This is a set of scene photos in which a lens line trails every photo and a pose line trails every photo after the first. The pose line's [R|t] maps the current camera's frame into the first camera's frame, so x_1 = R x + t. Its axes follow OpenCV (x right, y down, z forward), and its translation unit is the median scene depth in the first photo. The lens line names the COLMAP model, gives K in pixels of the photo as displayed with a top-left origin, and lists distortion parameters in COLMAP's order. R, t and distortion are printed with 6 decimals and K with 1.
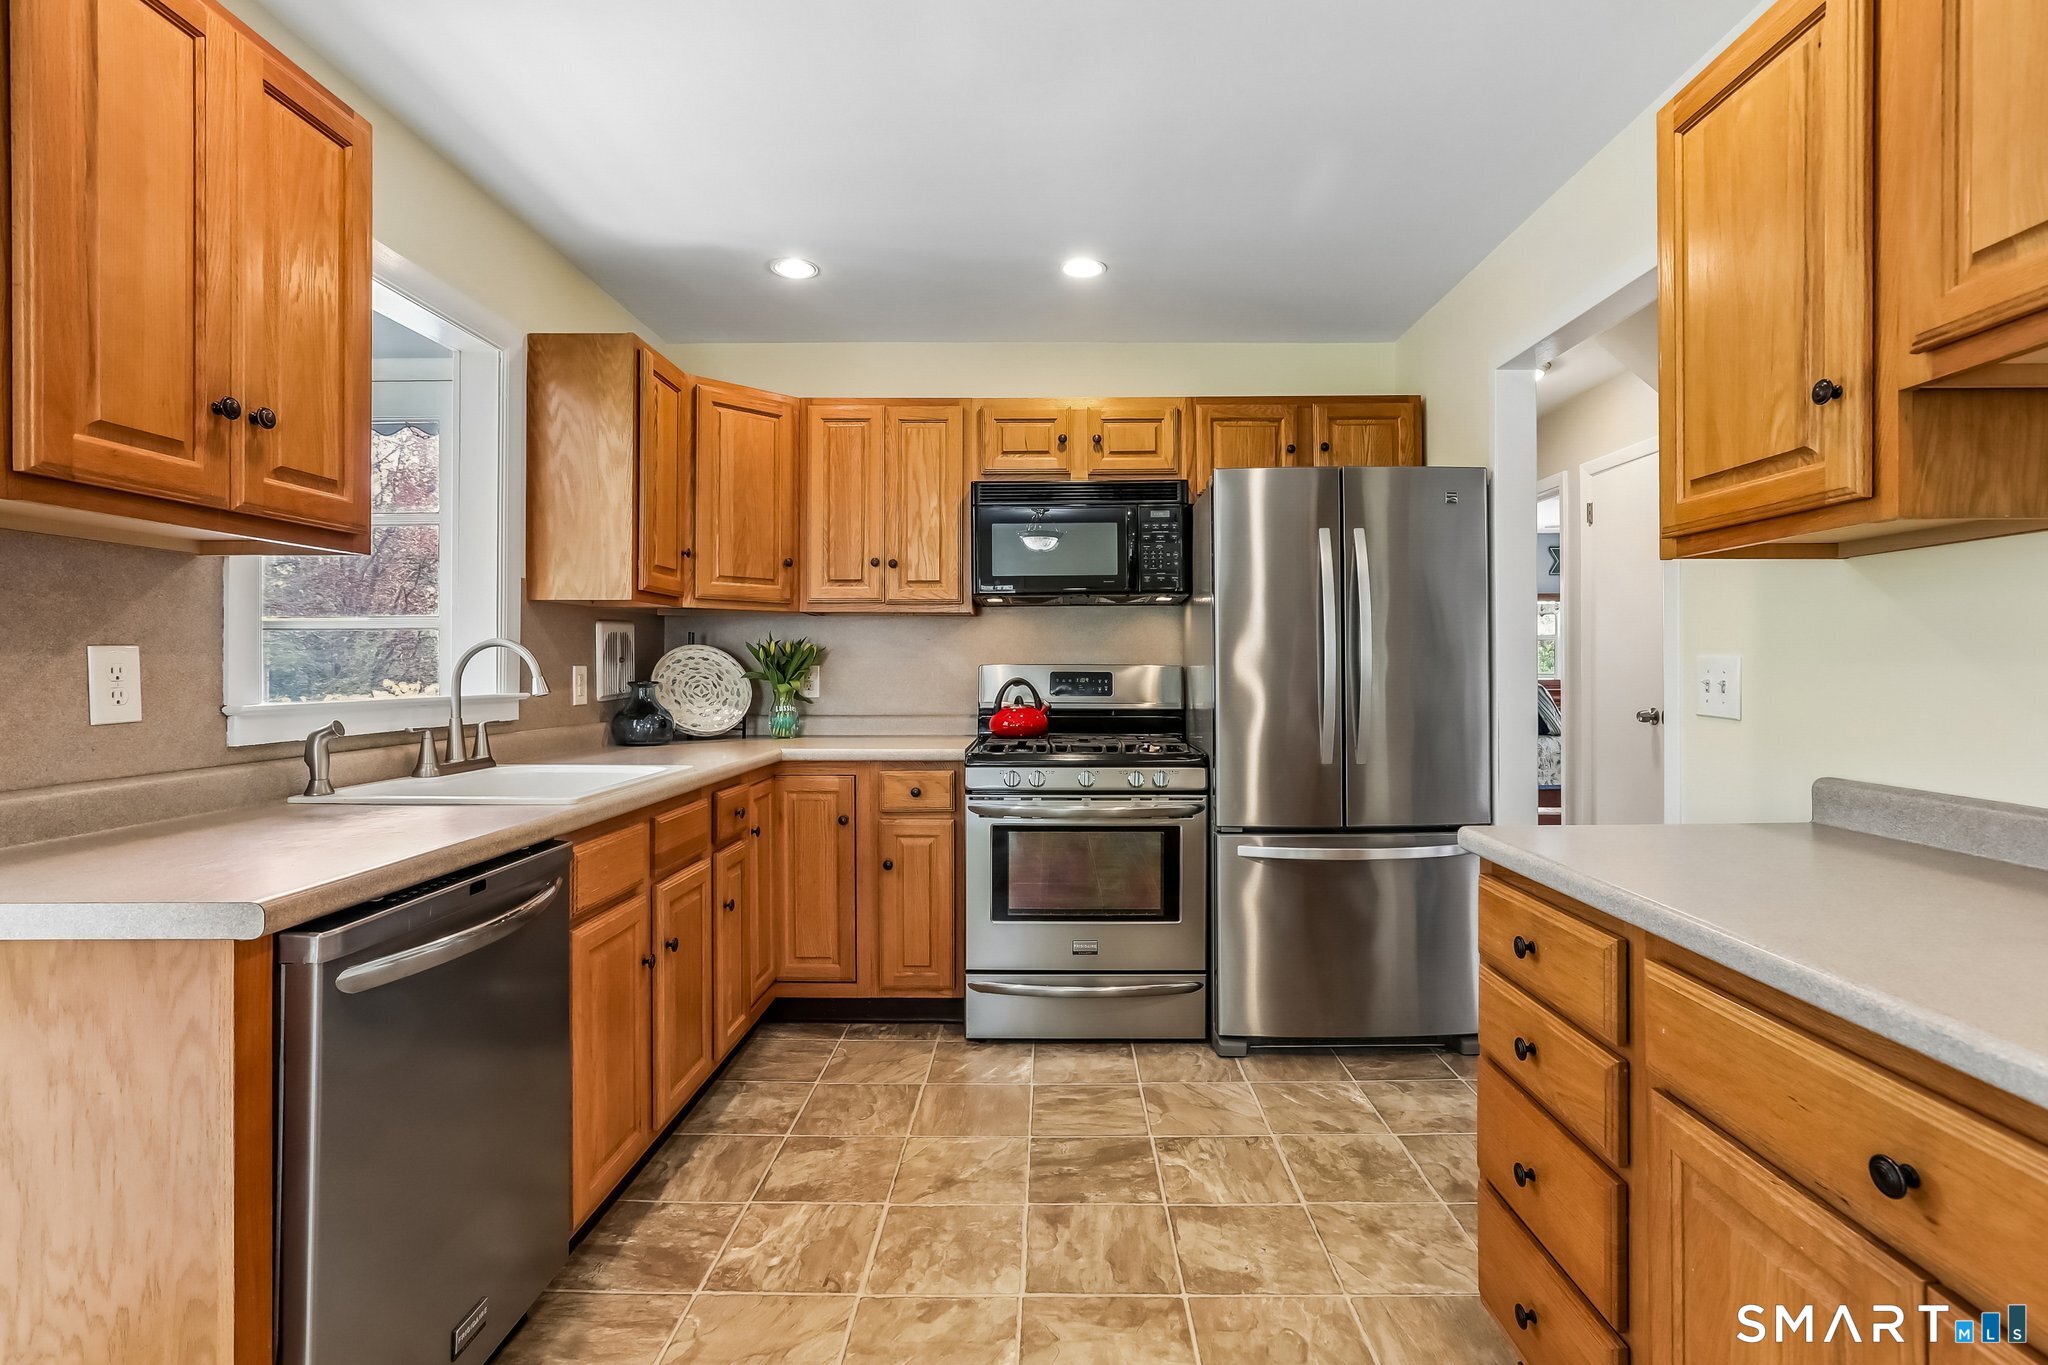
lens RADIAL K [[946.6, 0, 1042.6], [0, 946.6, 666.3], [0, 0, 1]] dist [-0.025810, 0.007149]
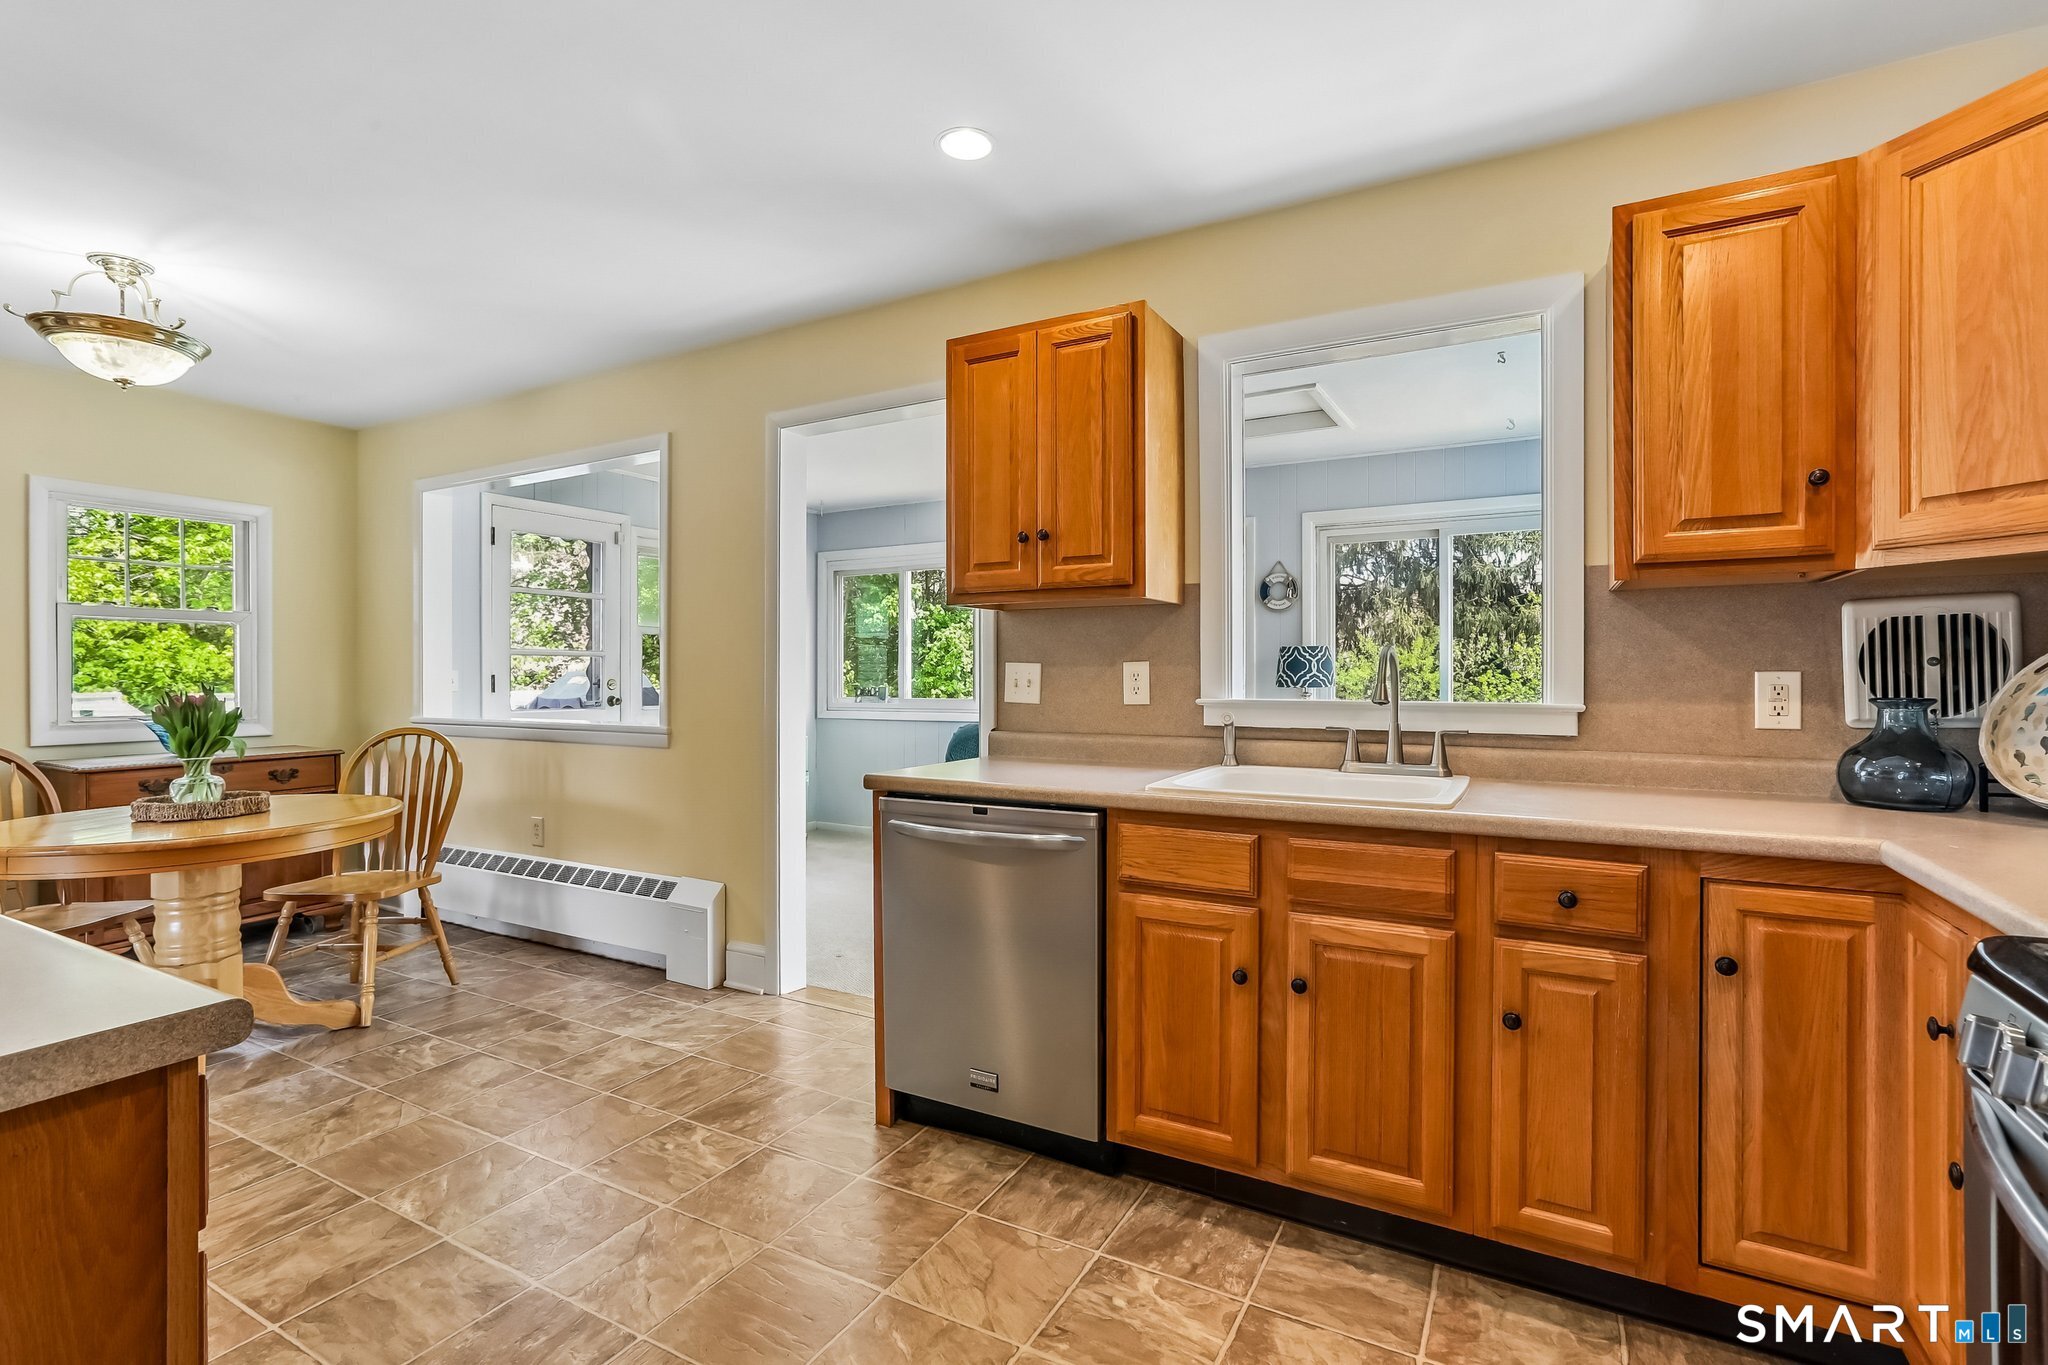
lens RADIAL K [[946.6, 0, 1037.4], [0, 946.6, 698.5], [0, 0, 1]] dist [-0.025810, 0.007149]
pose [[-0.473210, 0.026275, -0.880558, 0.402772], [0.001395, 0.999576, 0.029077, -0.002517], [0.880949, 0.012531, -0.473046, 0.961220]]
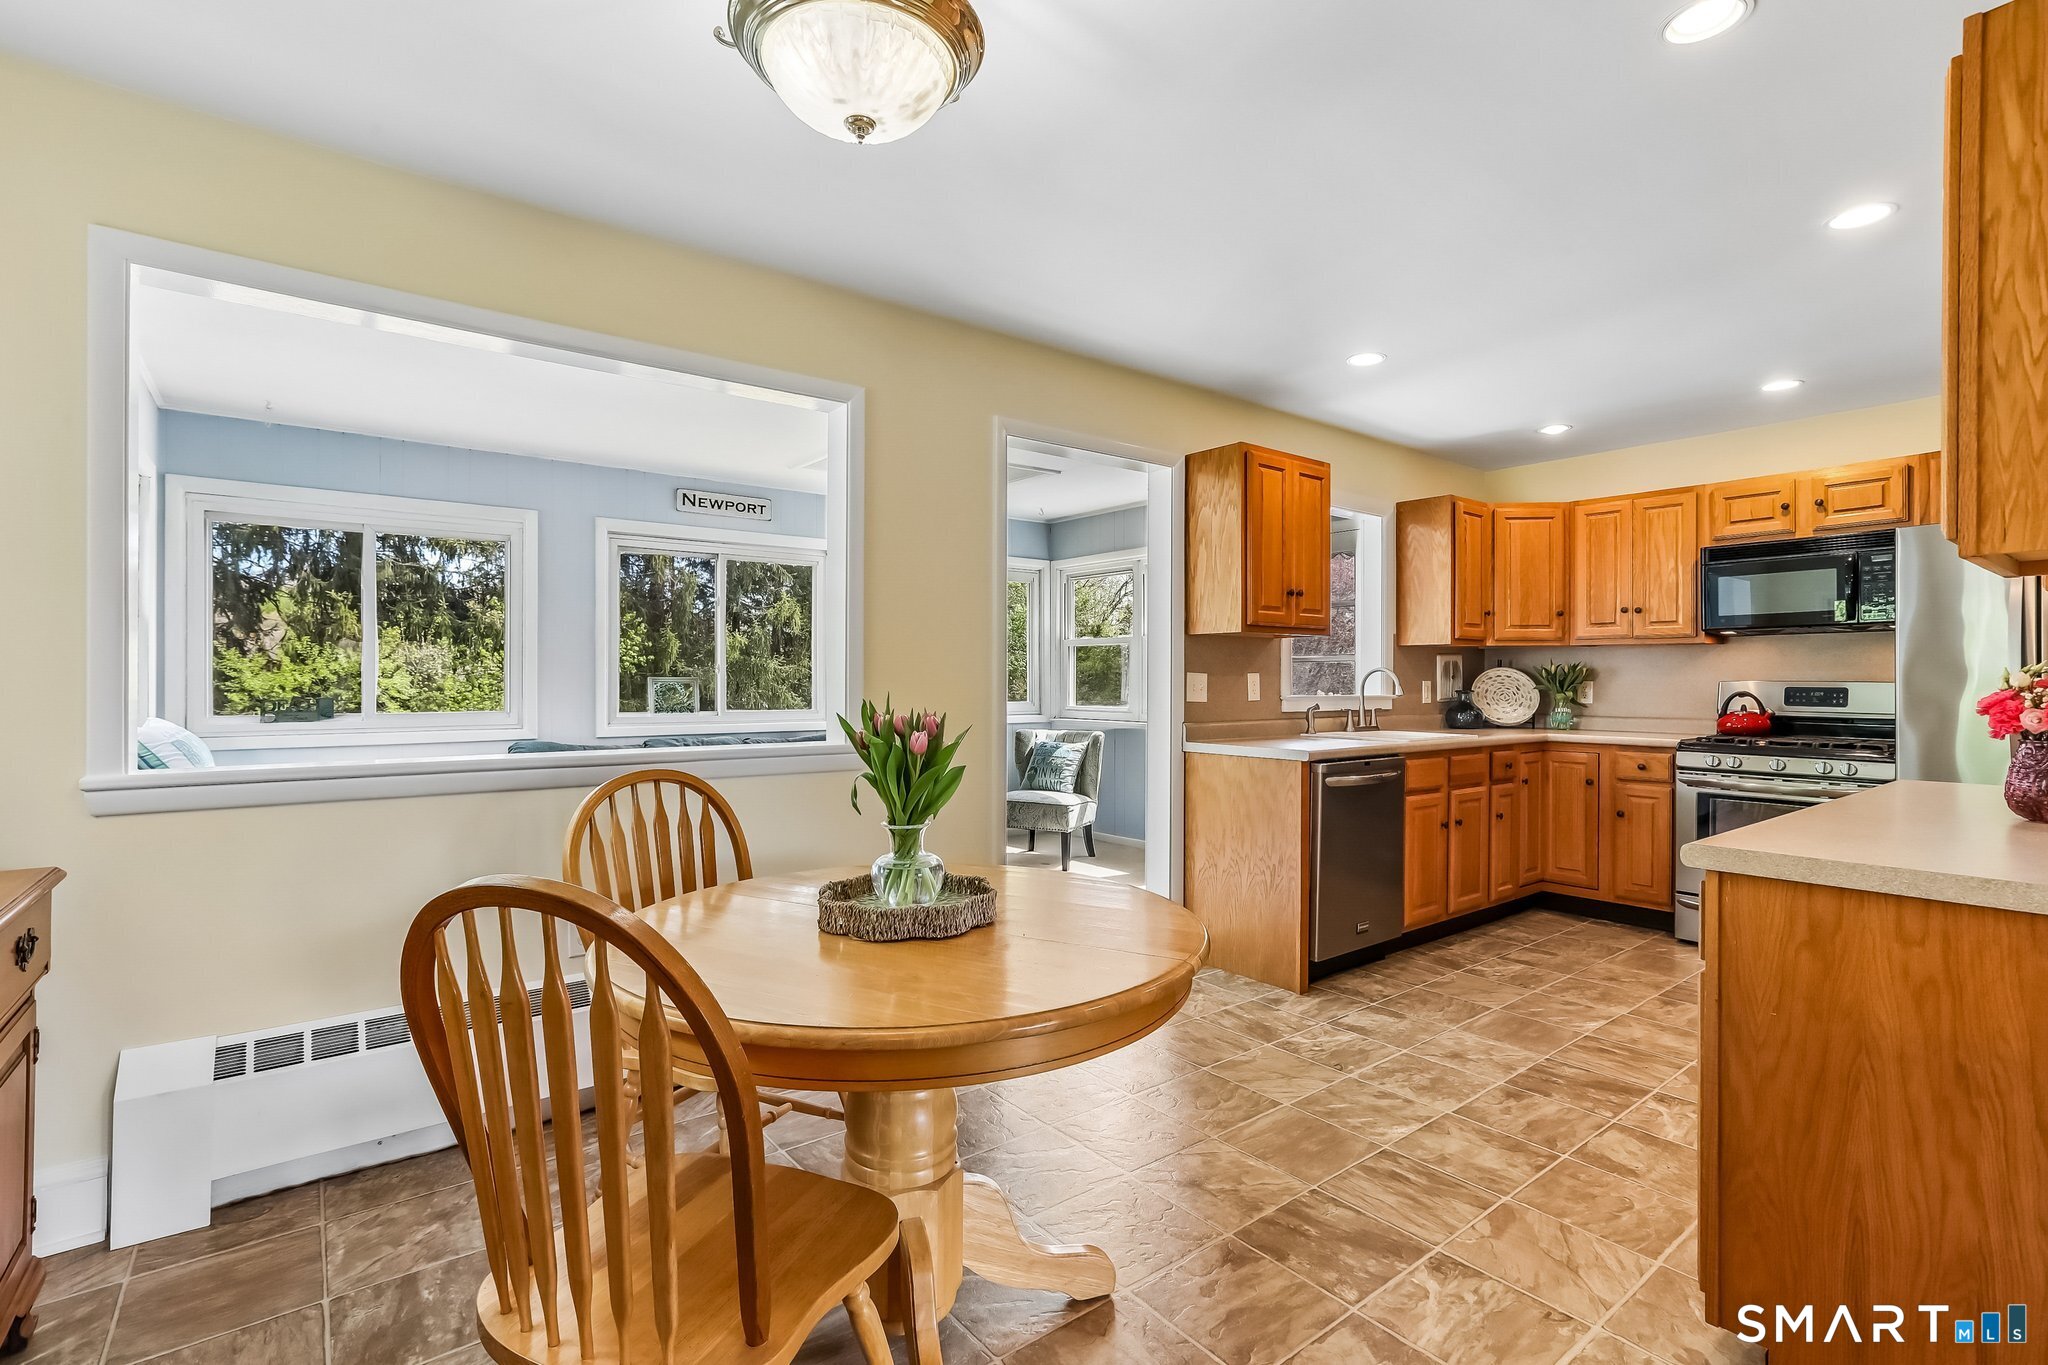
lens RADIAL K [[946.6, 0, 1033.0], [0, 946.6, 684.6], [0, 0, 1]] dist [-0.025810, 0.007149]
pose [[0.622444, 0.006970, -0.782633, 0.476338], [-0.003301, 0.999975, 0.006280, -0.002288], [0.782657, -0.001325, 0.622452, -0.746165]]
